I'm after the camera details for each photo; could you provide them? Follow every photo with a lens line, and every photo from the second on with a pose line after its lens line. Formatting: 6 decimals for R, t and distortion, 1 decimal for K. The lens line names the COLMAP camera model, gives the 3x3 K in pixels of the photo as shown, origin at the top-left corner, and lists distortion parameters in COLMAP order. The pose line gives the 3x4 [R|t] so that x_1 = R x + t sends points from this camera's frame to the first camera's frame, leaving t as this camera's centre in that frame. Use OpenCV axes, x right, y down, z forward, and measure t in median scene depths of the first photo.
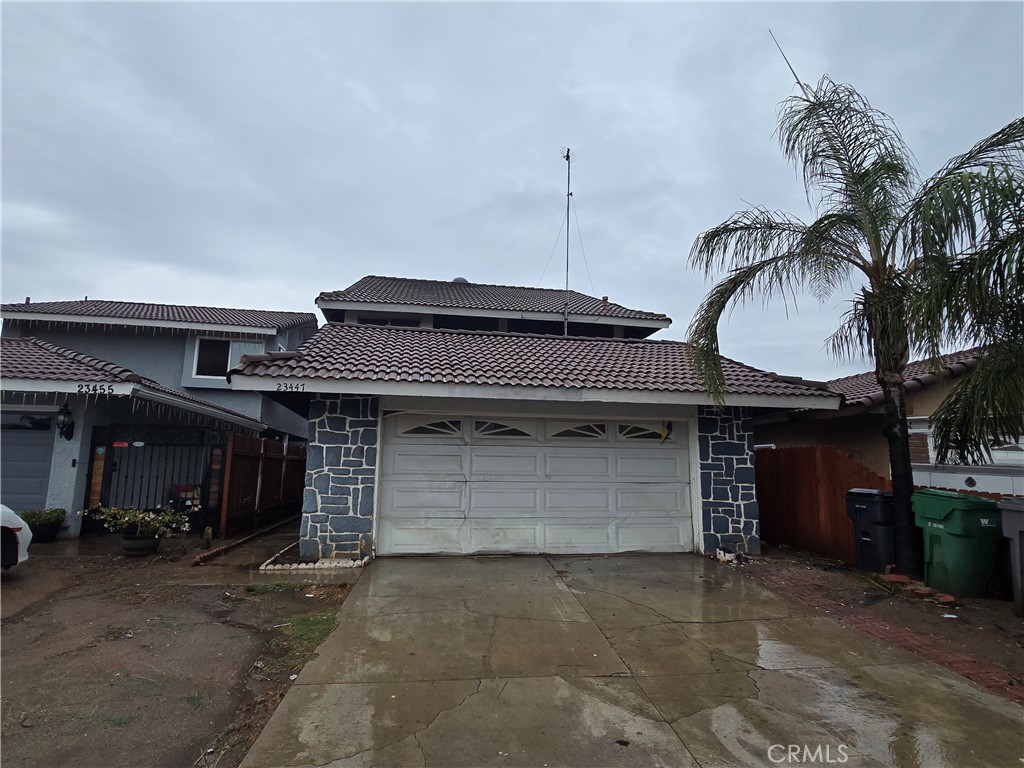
lens RADIAL K [[415.2, 0, 512.0], [0, 415.2, 384.0], [0, 0, 1]] dist [-0.001708, -0.000163]
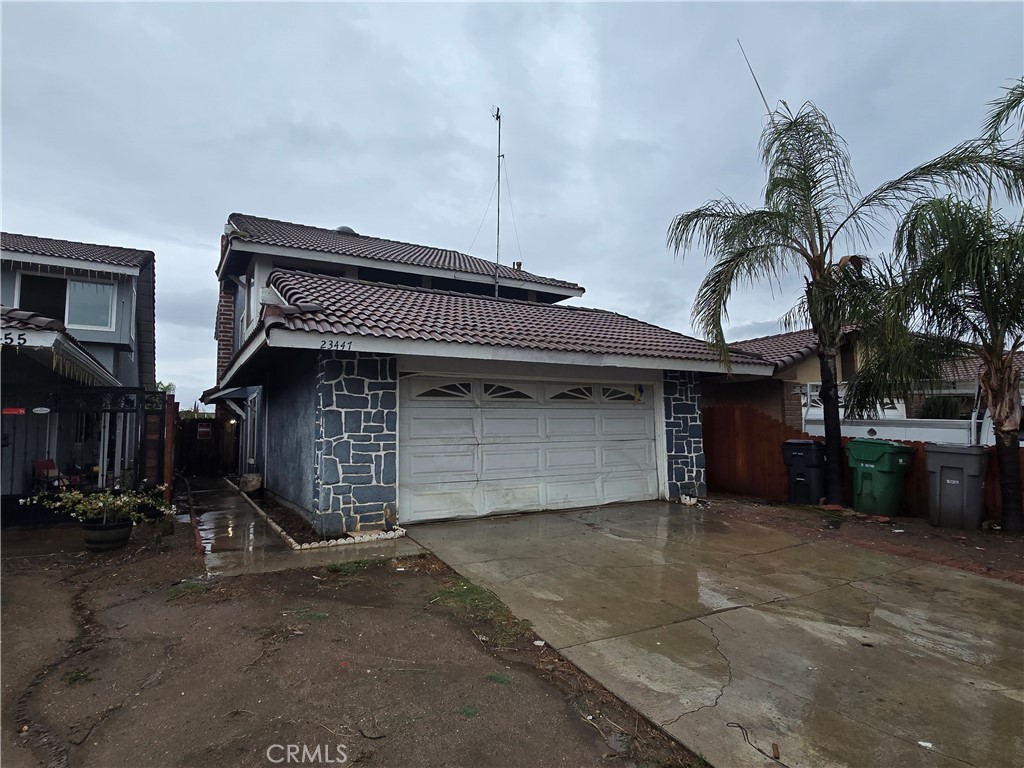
lens RADIAL K [[414.5, 0, 511.8], [0, 414.5, 368.2], [0, 0, 1]] dist [-0.001775, -0.000003]
pose [[0.964556, 0.015505, 0.263421, -0.306603], [-0.029716, 0.998305, 0.050048, 0.001300], [-0.262198, -0.056101, 0.963382, 0.036410]]
